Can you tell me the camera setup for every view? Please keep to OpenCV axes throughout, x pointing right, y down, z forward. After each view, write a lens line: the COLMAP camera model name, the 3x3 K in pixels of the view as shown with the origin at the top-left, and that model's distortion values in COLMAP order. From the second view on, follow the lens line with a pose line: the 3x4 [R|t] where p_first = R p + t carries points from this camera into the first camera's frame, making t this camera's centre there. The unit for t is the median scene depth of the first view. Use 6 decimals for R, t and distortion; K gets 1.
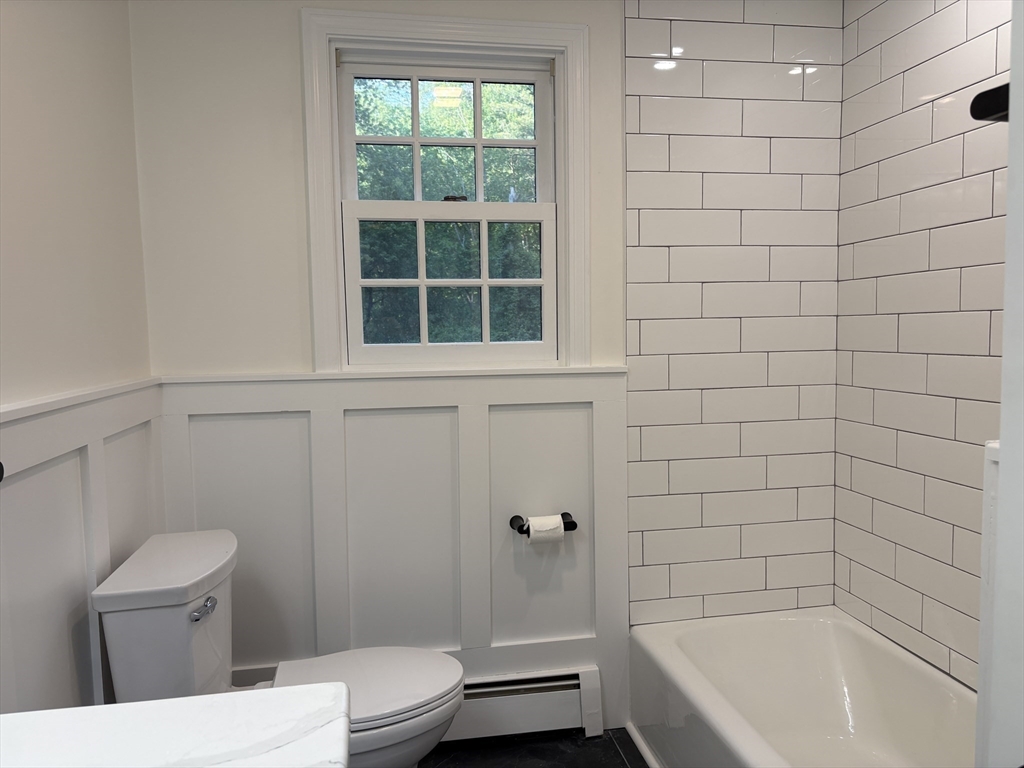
lens RADIAL K [[784.4, 0, 506.3], [0, 784.4, 389.1], [0, 0, 1]] dist [0.038943, -0.052955]
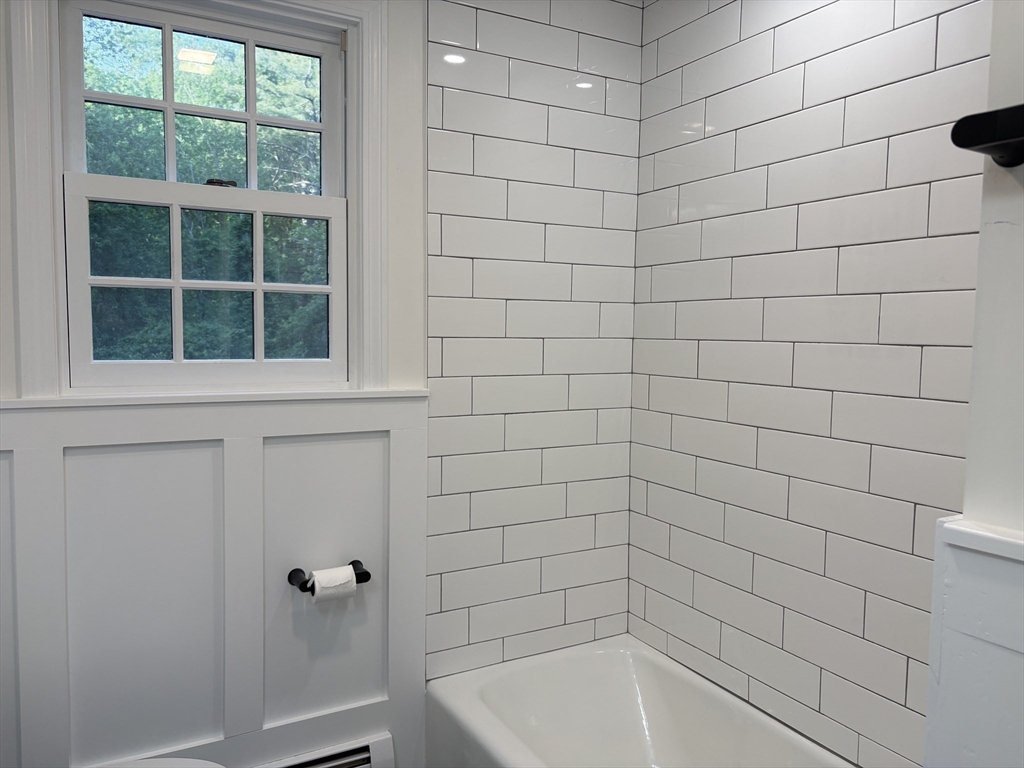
lens RADIAL K [[784.4, 0, 514.1], [0, 784.4, 383.2], [0, 0, 1]] dist [0.038943, -0.052955]
pose [[0.943420, 0.006007, 0.331547, -0.047450], [-0.003515, 0.999961, -0.008115, -0.029401], [-0.331583, 0.006491, 0.943404, 0.130905]]
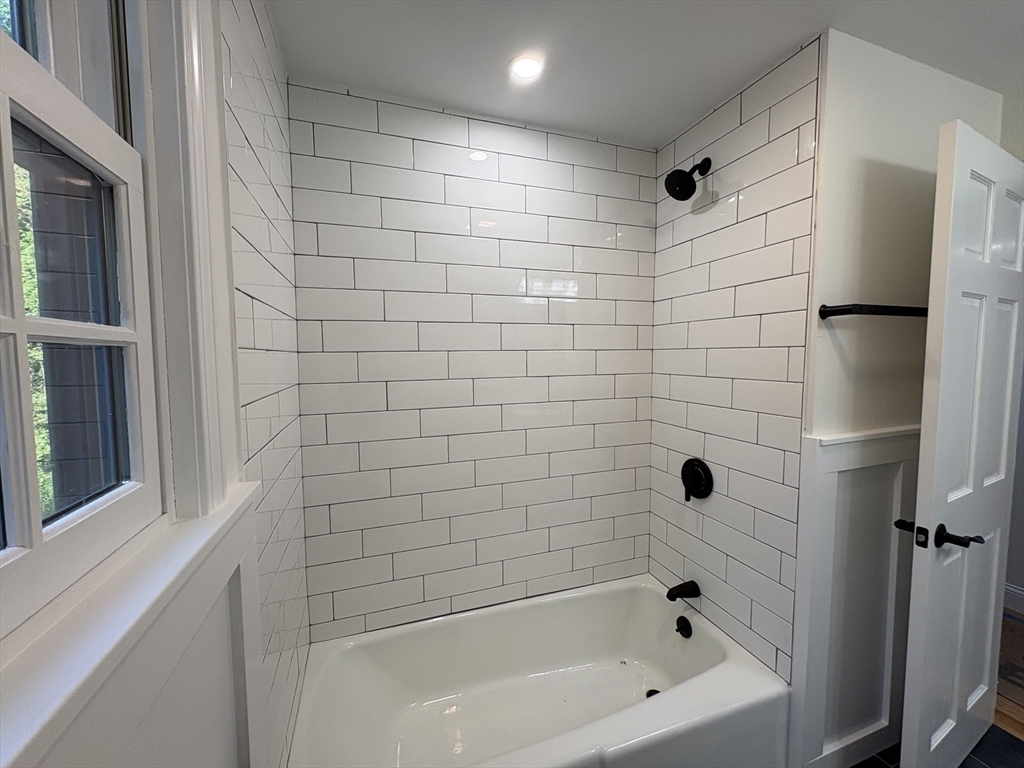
lens RADIAL K [[409.5, 0, 510.3], [0, 409.5, 383.2], [0, 0, 1]] dist [0.005324, 0.000307]
pose [[-0.169538, -0.047642, 0.984371, -0.195439], [0.087844, 0.994125, 0.063243, -0.108765], [-0.981601, 0.097194, -0.164357, 0.843123]]
